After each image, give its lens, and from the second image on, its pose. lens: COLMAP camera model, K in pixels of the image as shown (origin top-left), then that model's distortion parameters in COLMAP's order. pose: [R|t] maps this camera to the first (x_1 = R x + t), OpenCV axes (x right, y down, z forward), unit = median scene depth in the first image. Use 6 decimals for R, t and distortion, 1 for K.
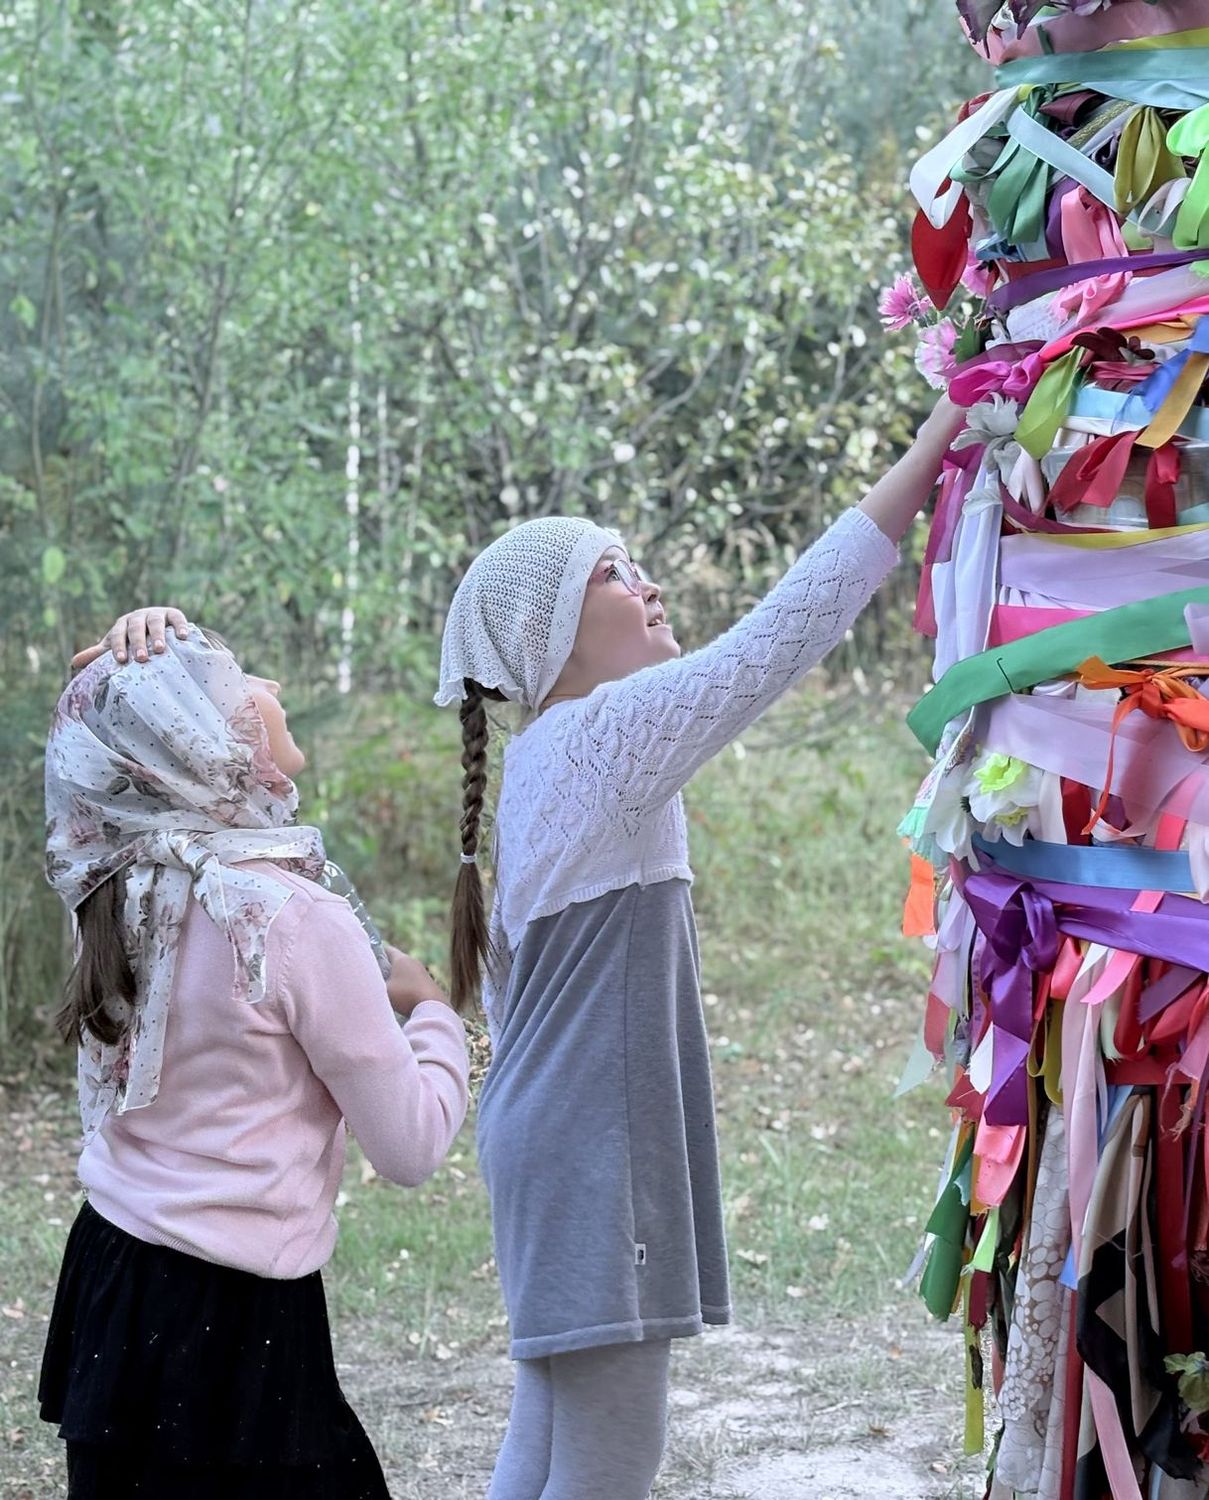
lens RADIAL K [[2478.6, 0, 605.5], [0, 2478.6, 748.6], [0, 0, 1]] dist [0.000465, 0.000000]
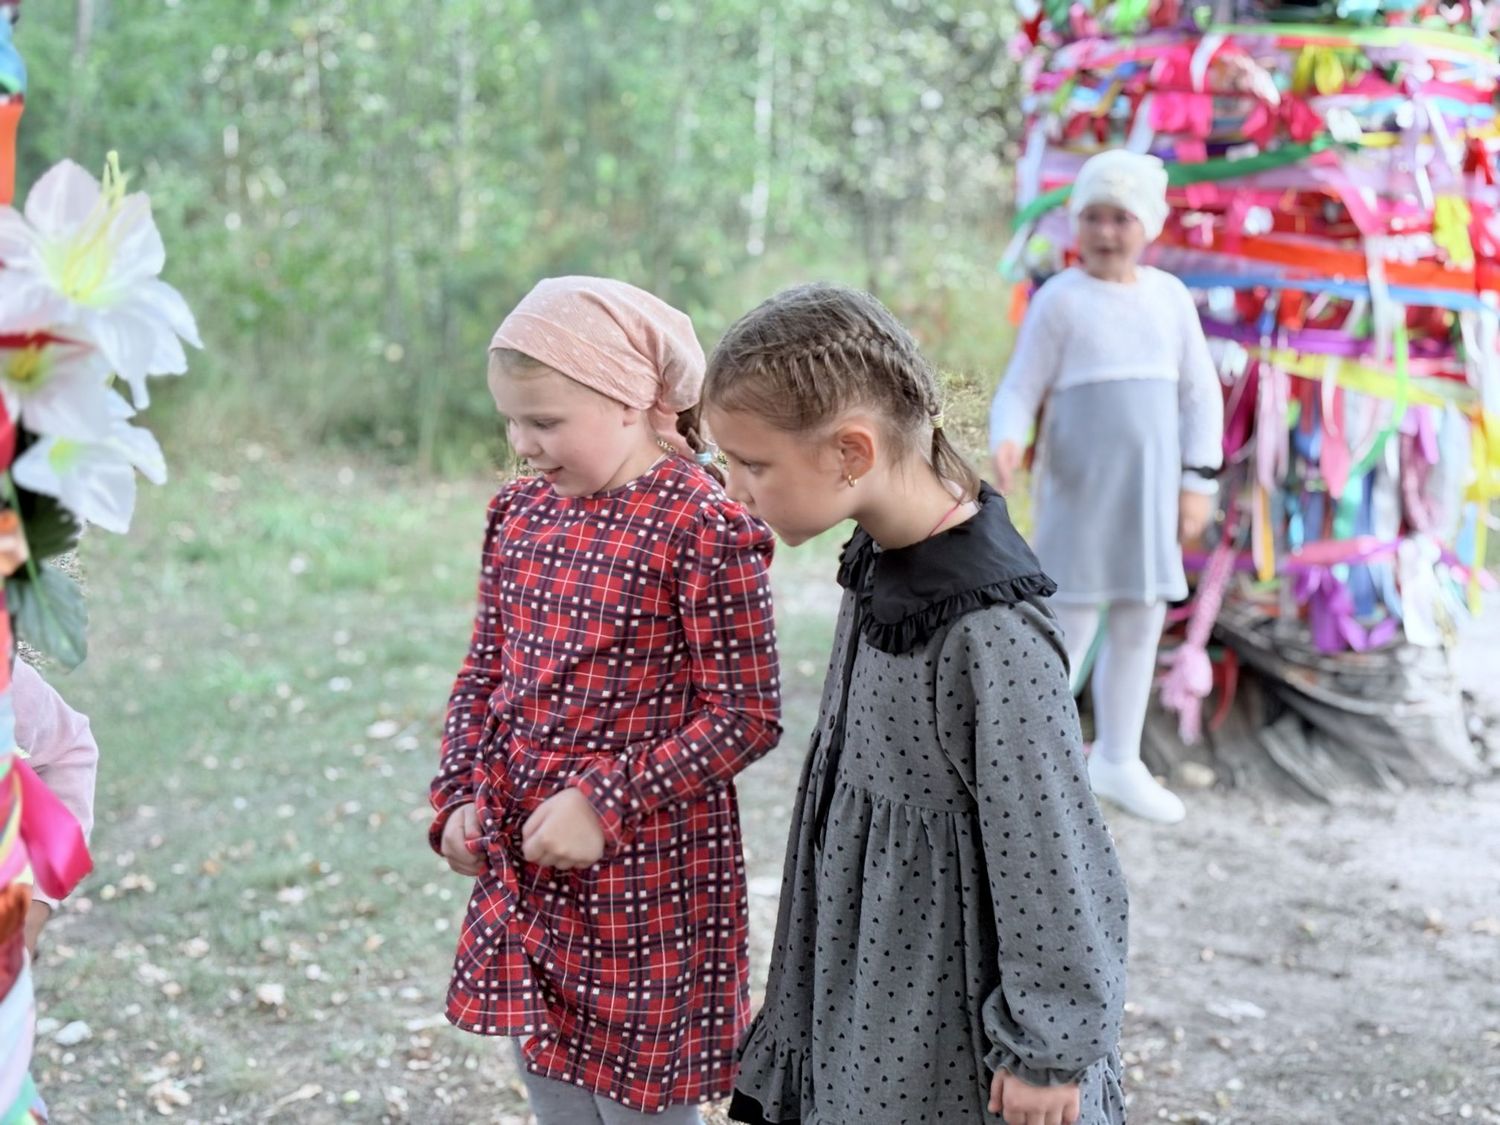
lens RADIAL K [[2257.8, 0, 748.5], [0, 2257.8, 564.4], [0, 0, 1]] dist [0.097835, 0.000000]
pose [[0.995453, 0.021035, -0.092904, 0.082227], [-0.012320, 0.995551, 0.093412, 0.116082], [0.094456, -0.091843, 0.991283, -1.282521]]
